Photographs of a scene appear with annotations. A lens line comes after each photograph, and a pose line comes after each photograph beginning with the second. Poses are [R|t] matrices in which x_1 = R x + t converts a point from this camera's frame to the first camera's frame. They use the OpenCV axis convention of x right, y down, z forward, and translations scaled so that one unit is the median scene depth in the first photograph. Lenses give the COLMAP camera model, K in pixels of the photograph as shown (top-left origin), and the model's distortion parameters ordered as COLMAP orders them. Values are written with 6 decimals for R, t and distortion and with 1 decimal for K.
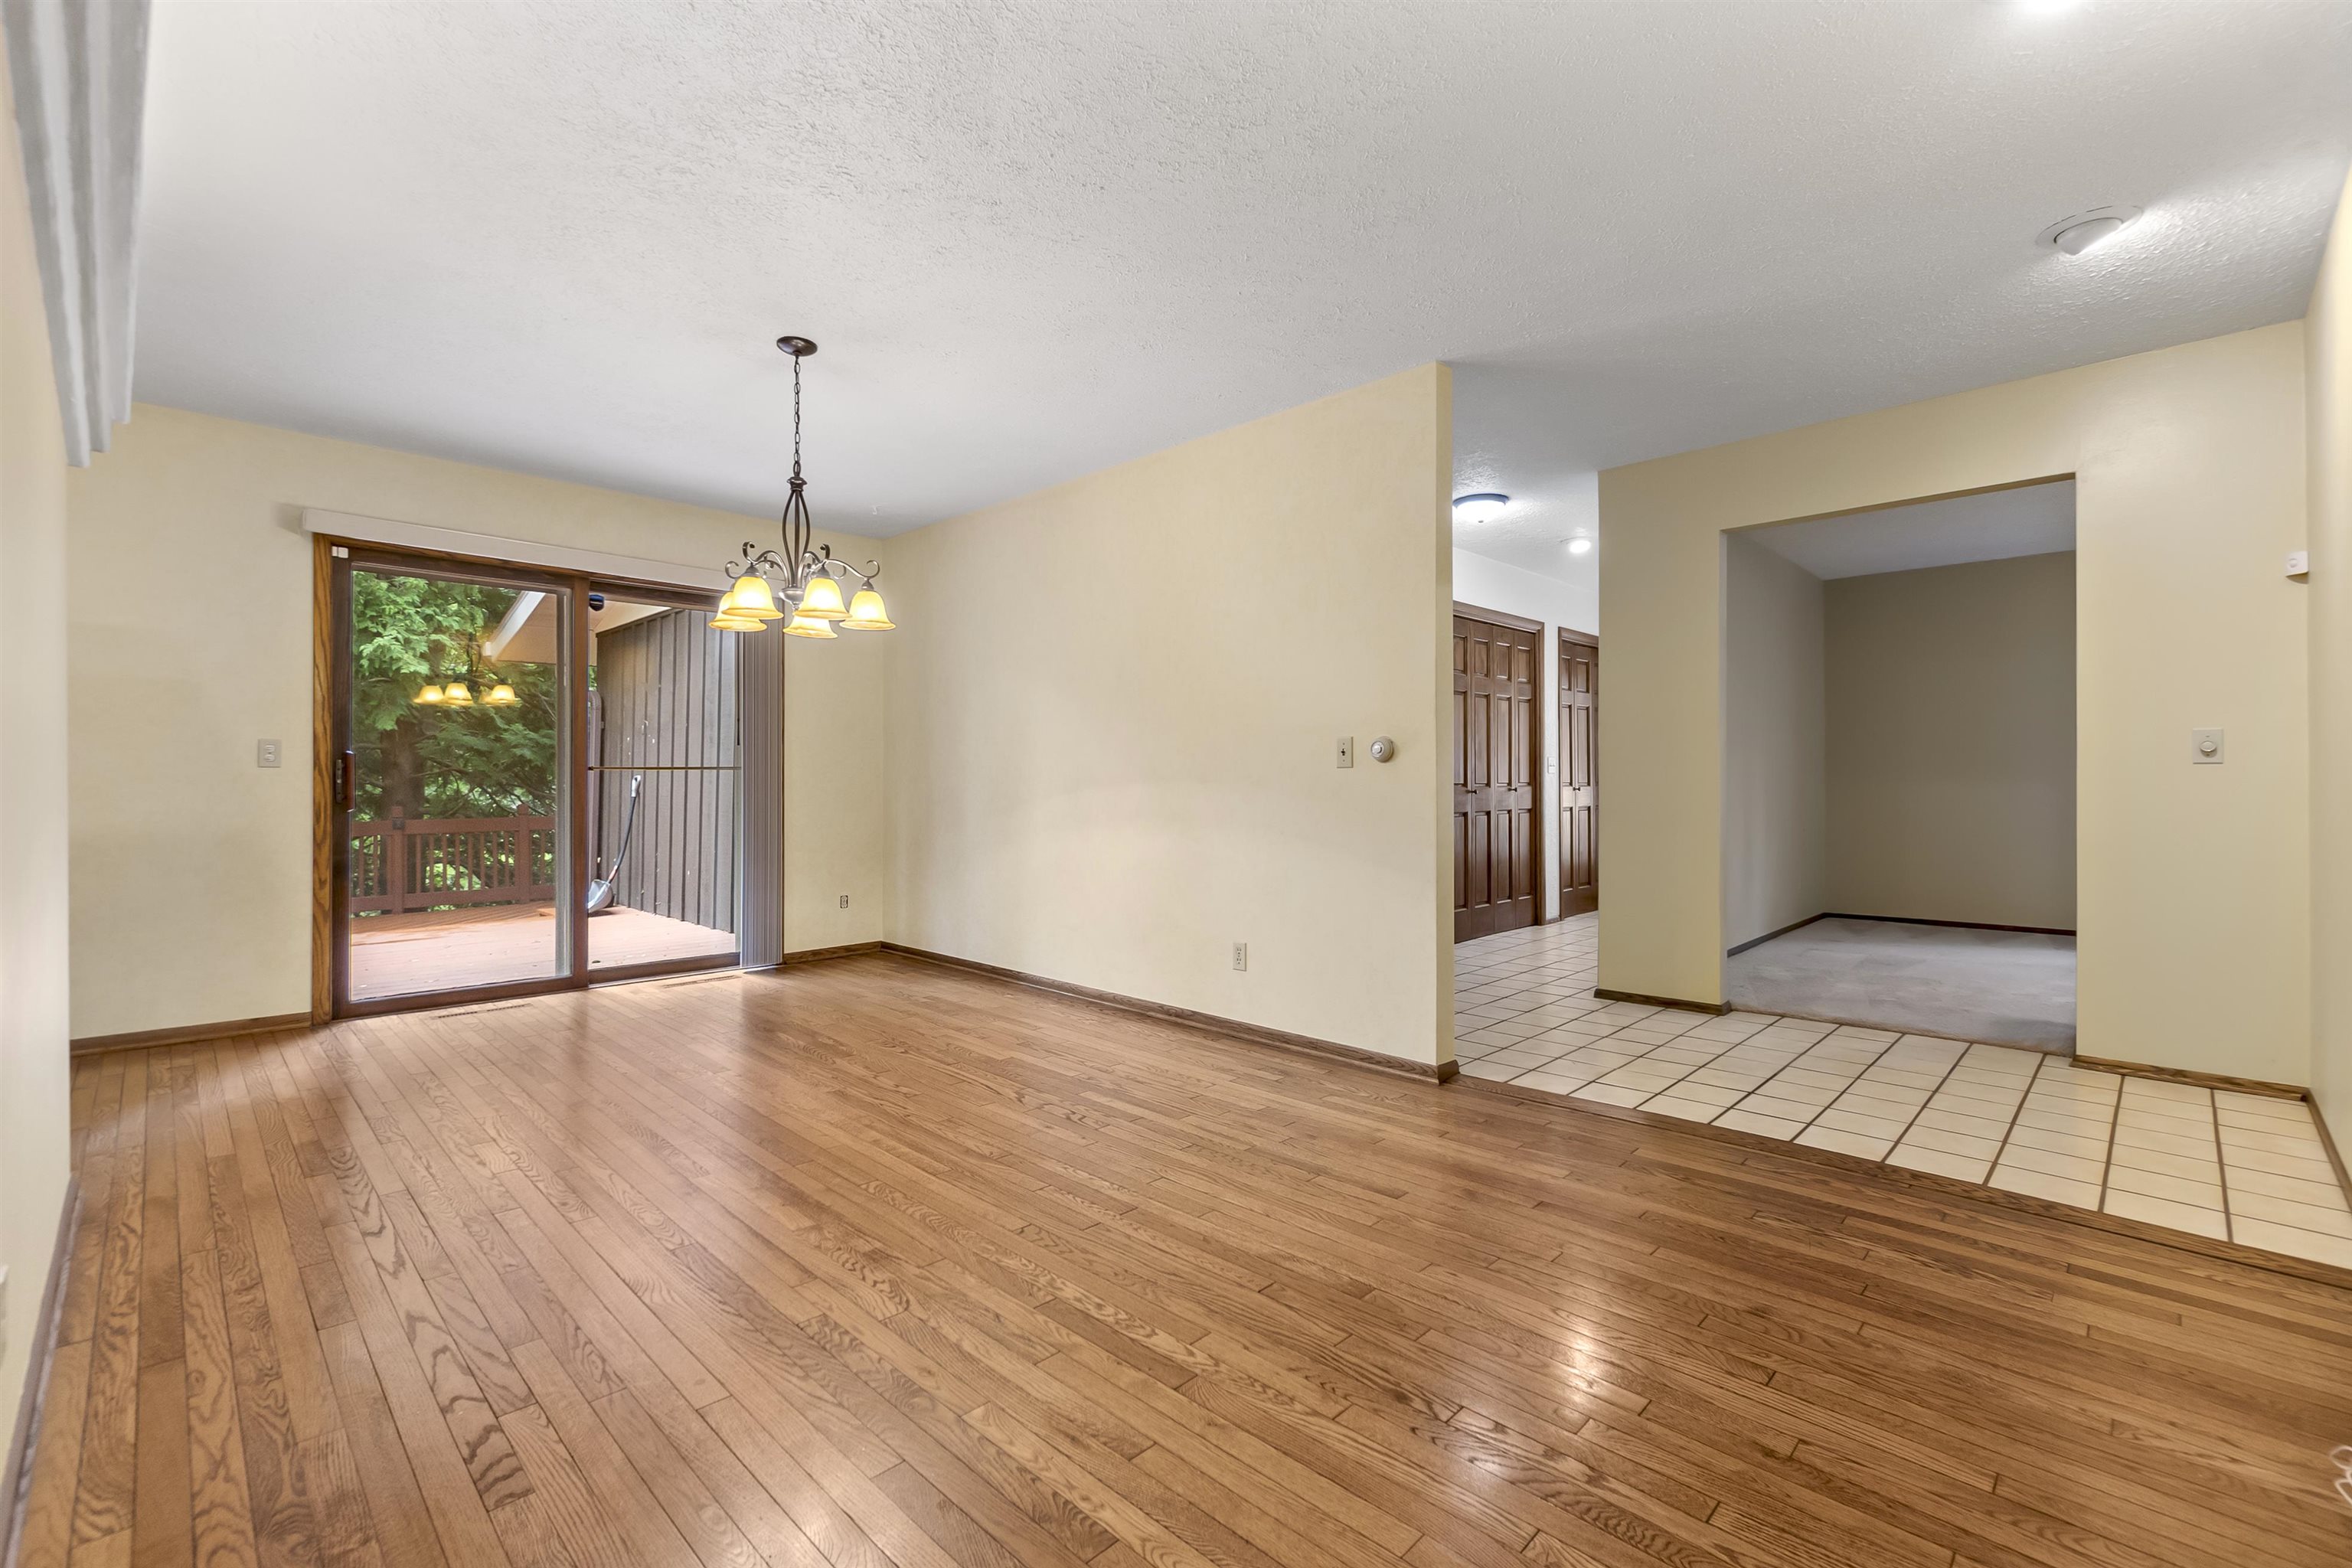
lens RADIAL K [[1003.1, 0, 1180.8], [0, 1003.1, 788.8], [0, 0, 1]] dist [-0.001176, -0.000099]
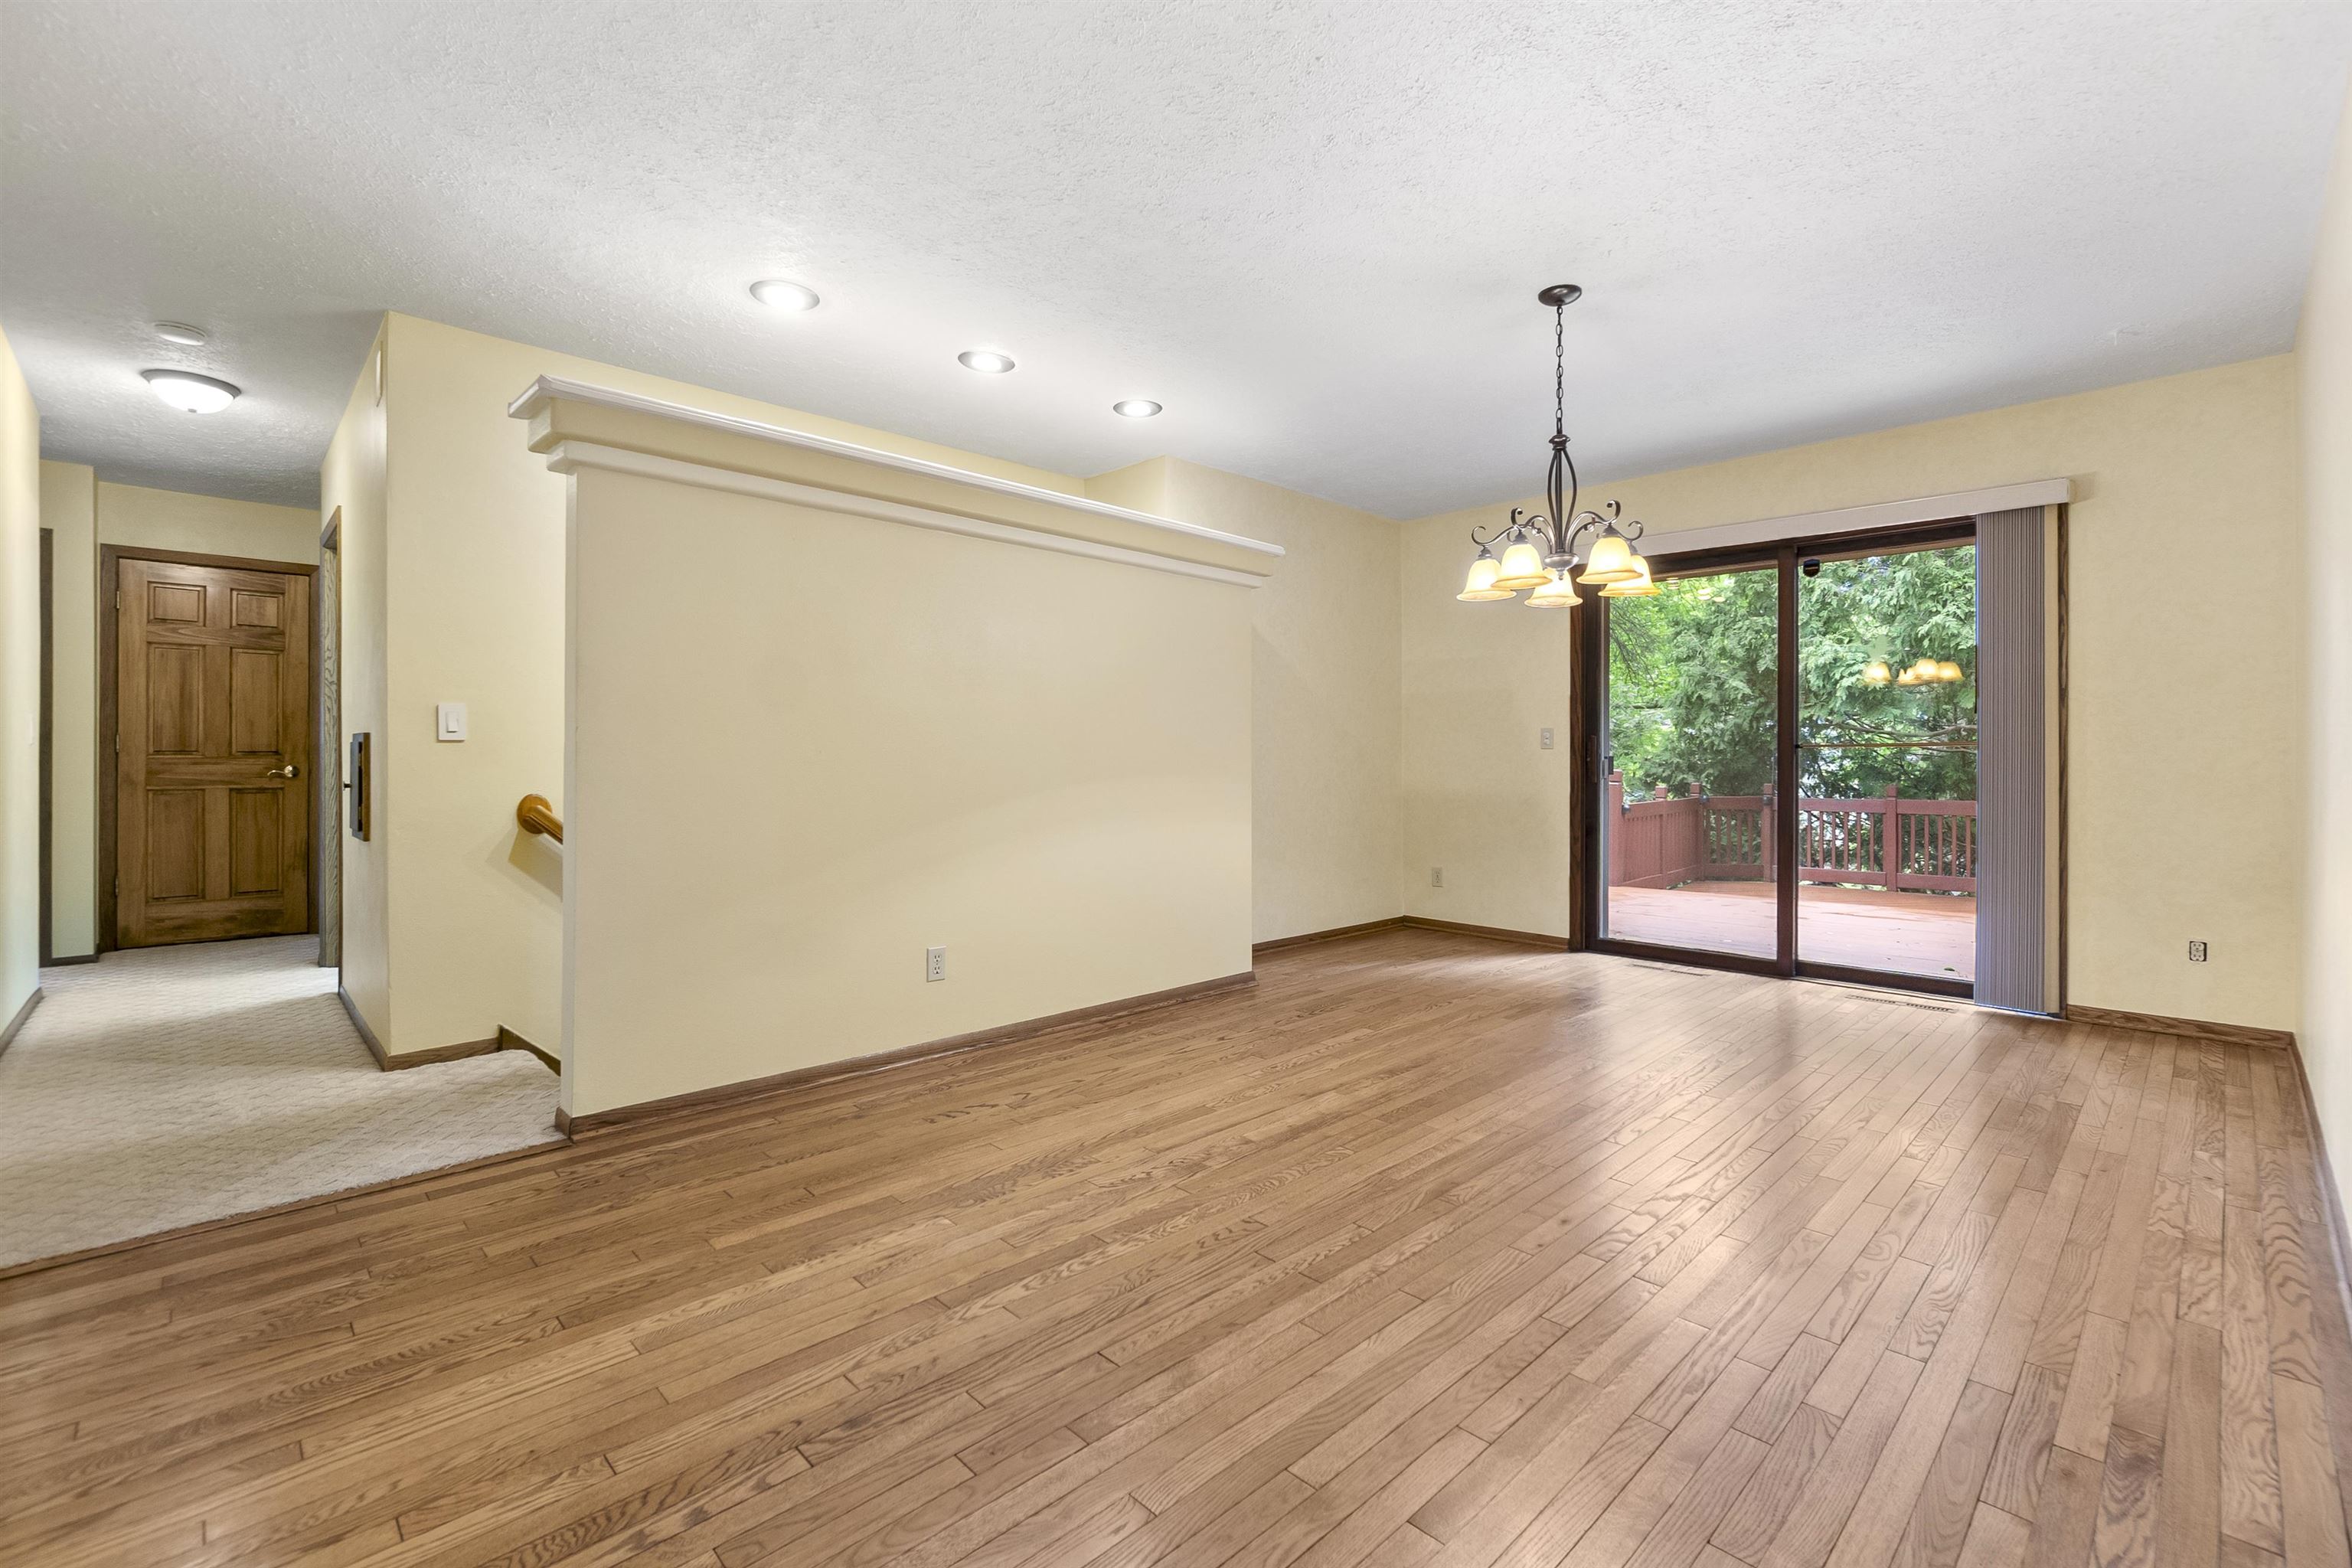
lens RADIAL K [[1019.2, 0, 1172.4], [0, 1019.2, 769.5], [0, 0, 1]] dist [-0.002022, 0.000323]
pose [[-0.026751, 0.008425, -0.999607, 0.580250], [-0.007574, 0.999934, 0.008630, -0.003587], [0.999613, 0.007802, -0.026686, 0.665926]]
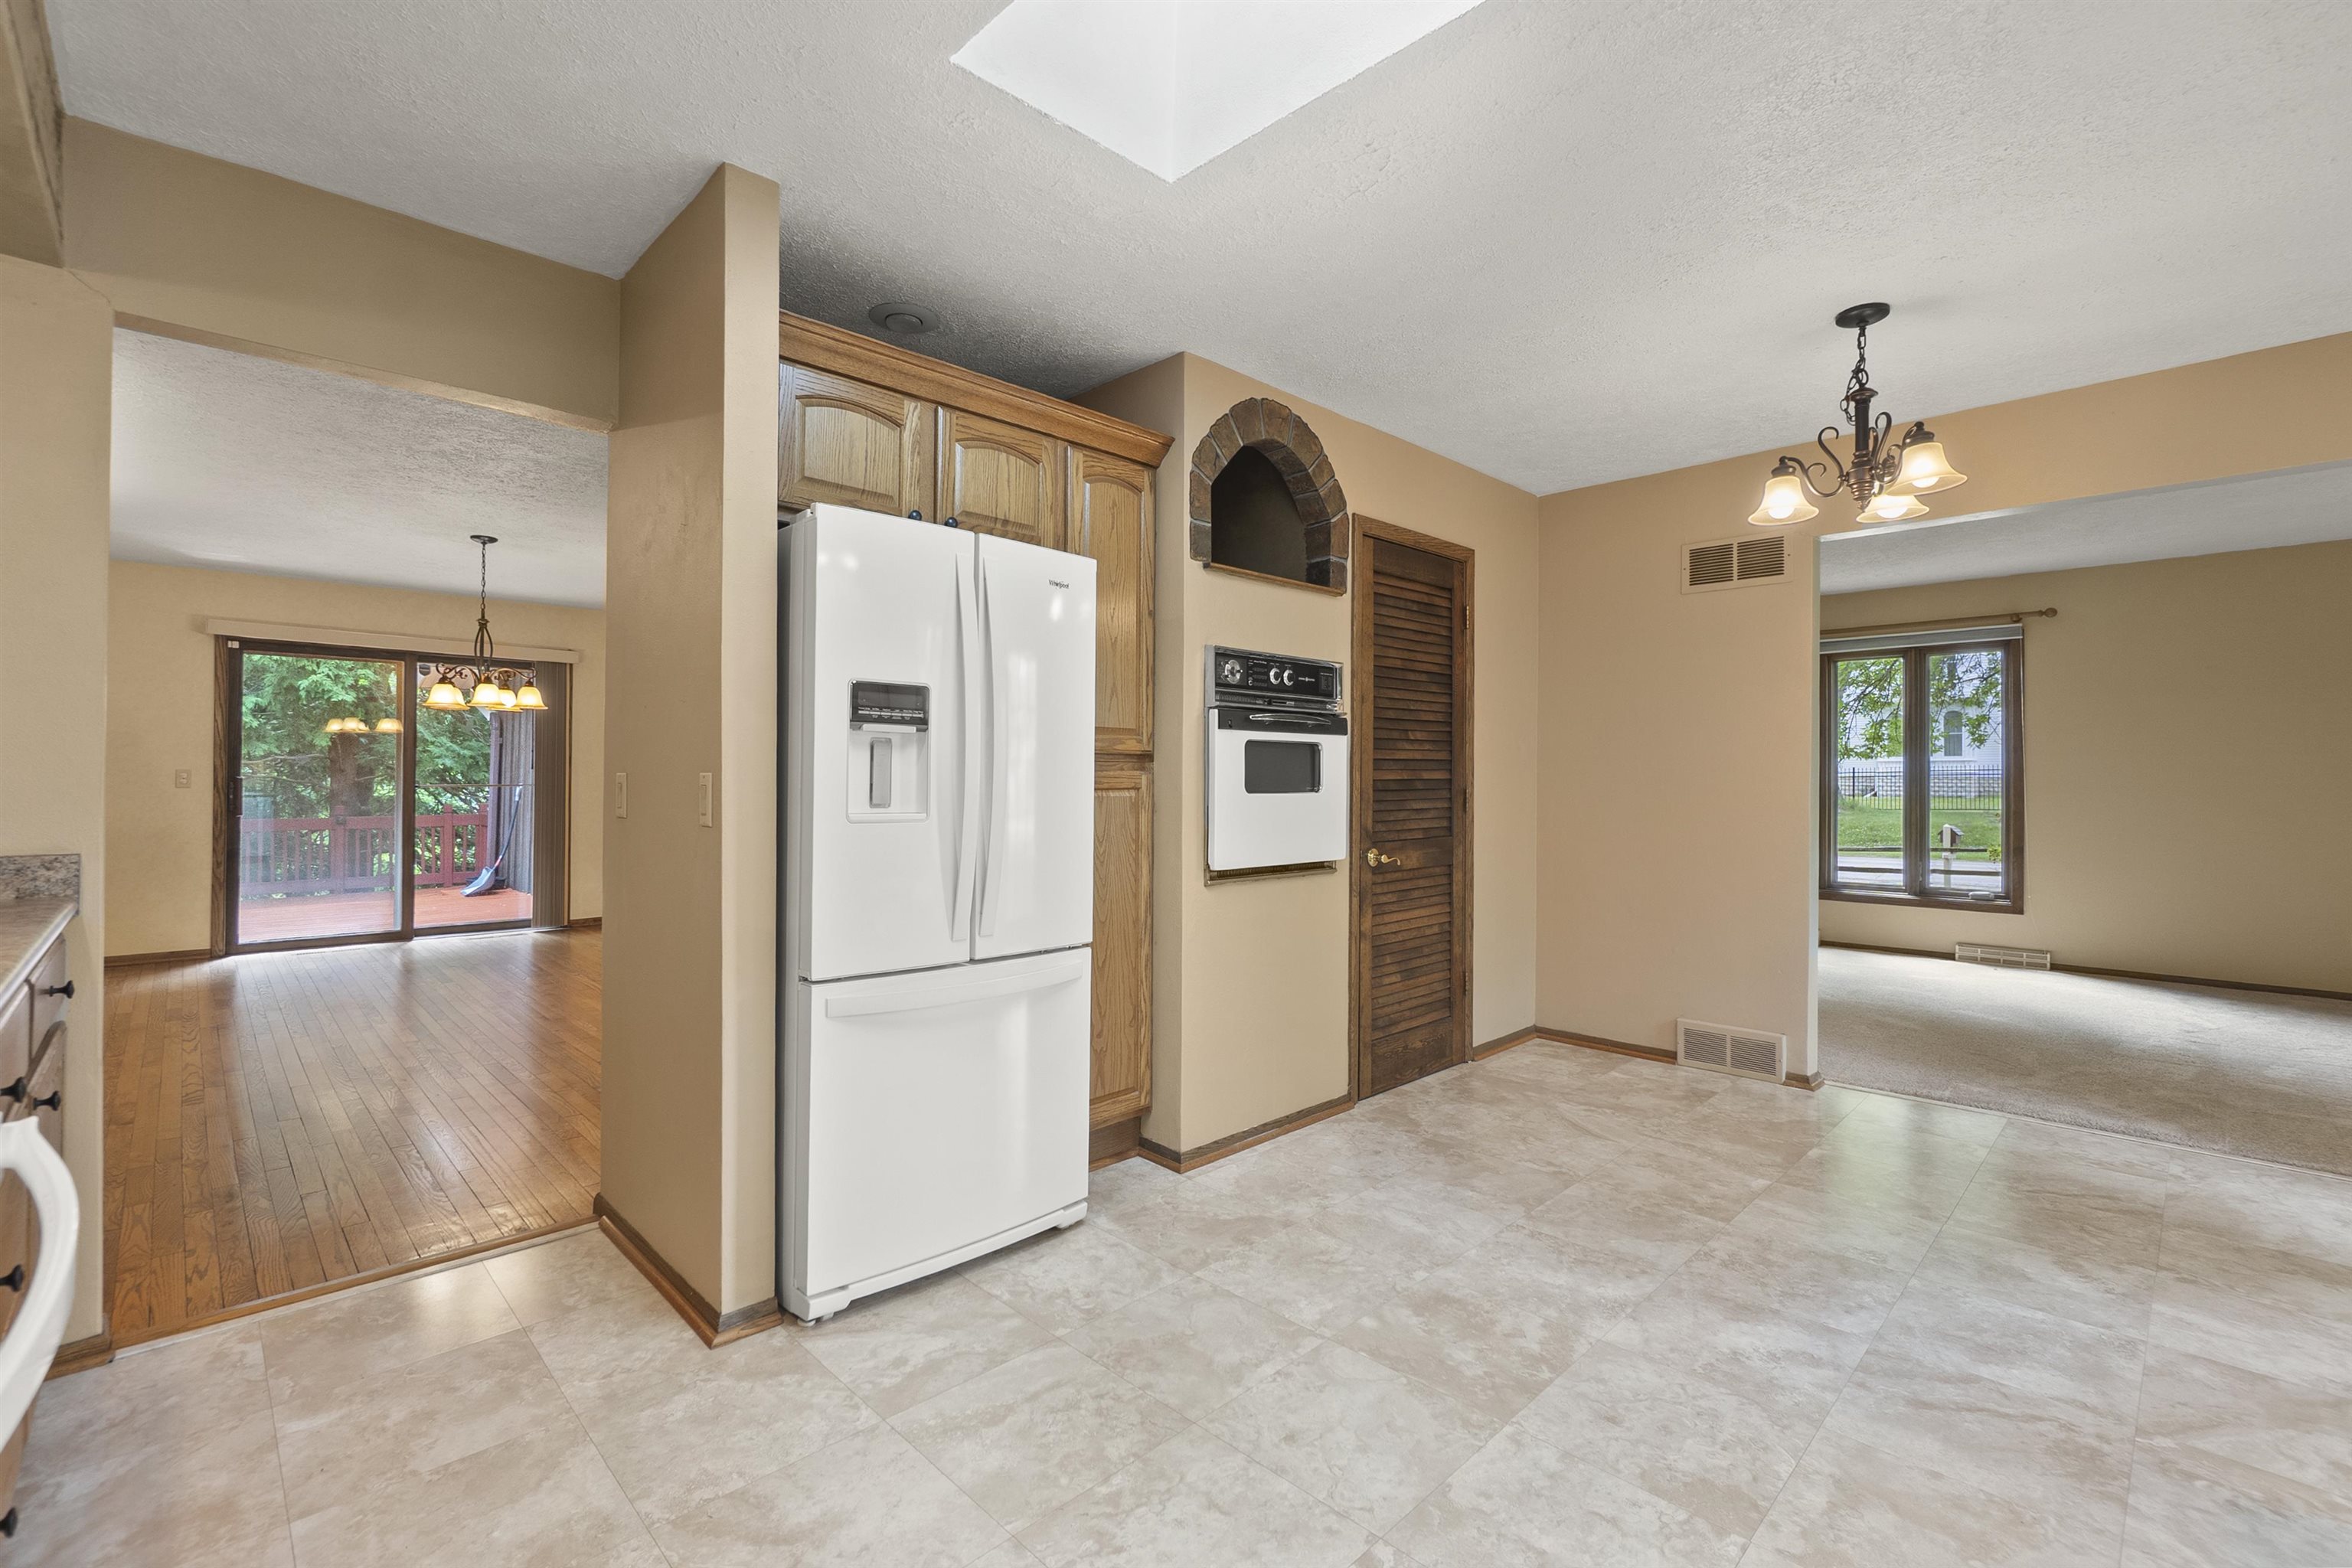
lens RADIAL K [[1019.2, 0, 1172.4], [0, 1019.2, 769.5], [0, 0, 1]] dist [-0.002022, 0.000323]
pose [[0.999616, 0.004689, -0.027299, 0.804800], [-0.005083, 0.999884, -0.014377, -0.043080], [0.027228, 0.014510, 0.999524, -0.641506]]
